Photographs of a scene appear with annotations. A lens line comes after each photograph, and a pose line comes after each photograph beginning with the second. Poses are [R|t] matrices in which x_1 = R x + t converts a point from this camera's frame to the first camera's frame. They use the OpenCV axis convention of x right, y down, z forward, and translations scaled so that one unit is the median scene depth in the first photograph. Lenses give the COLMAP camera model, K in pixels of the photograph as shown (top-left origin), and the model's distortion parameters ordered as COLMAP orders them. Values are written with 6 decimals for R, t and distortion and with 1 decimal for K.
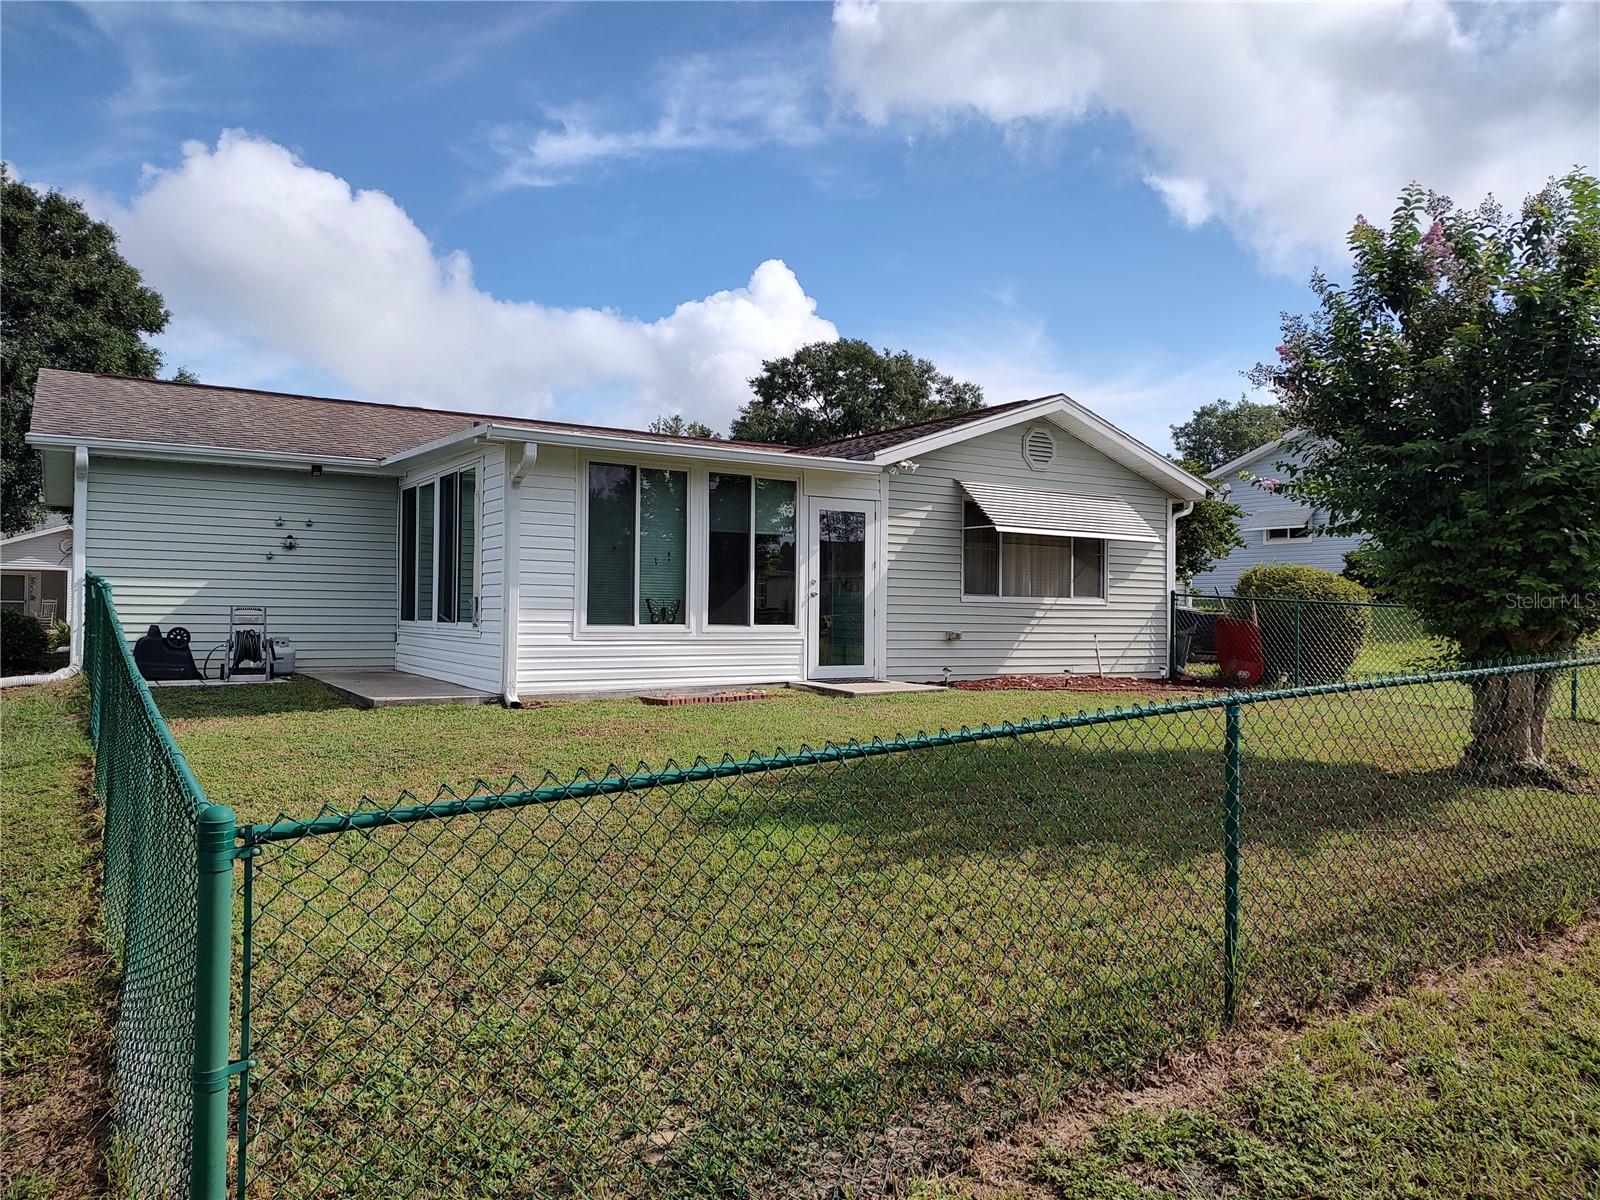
lens RADIAL K [[1133.9, 0, 800.0], [0, 1133.9, 600.0], [0, 0, 1]] dist [0.030371, -0.000371]
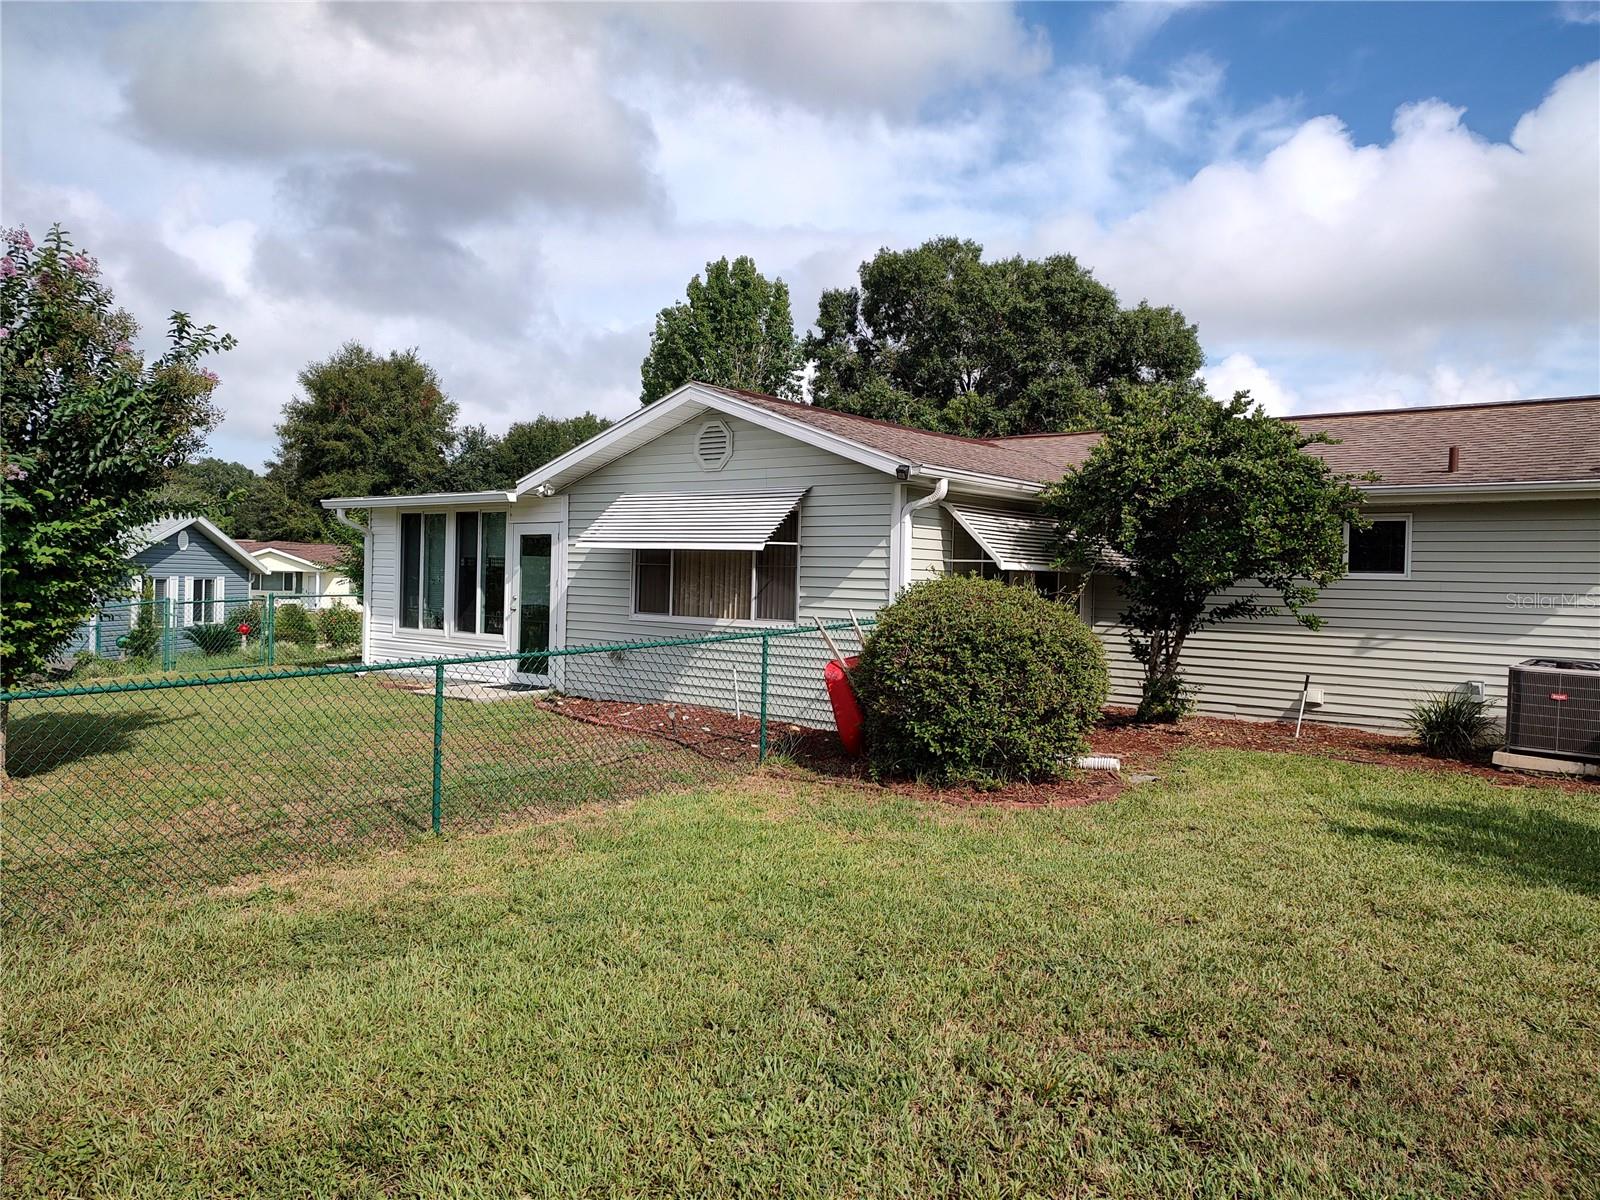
lens RADIAL K [[1133.9, 0, 800.0], [0, 1133.9, 600.0], [0, 0, 1]] dist [0.030371, -0.000371]
pose [[0.345964, 0.008094, -0.938213, 1.177757], [-0.012700, 0.999912, 0.003943, -0.022286], [0.938162, 0.010552, 0.346036, 0.857610]]
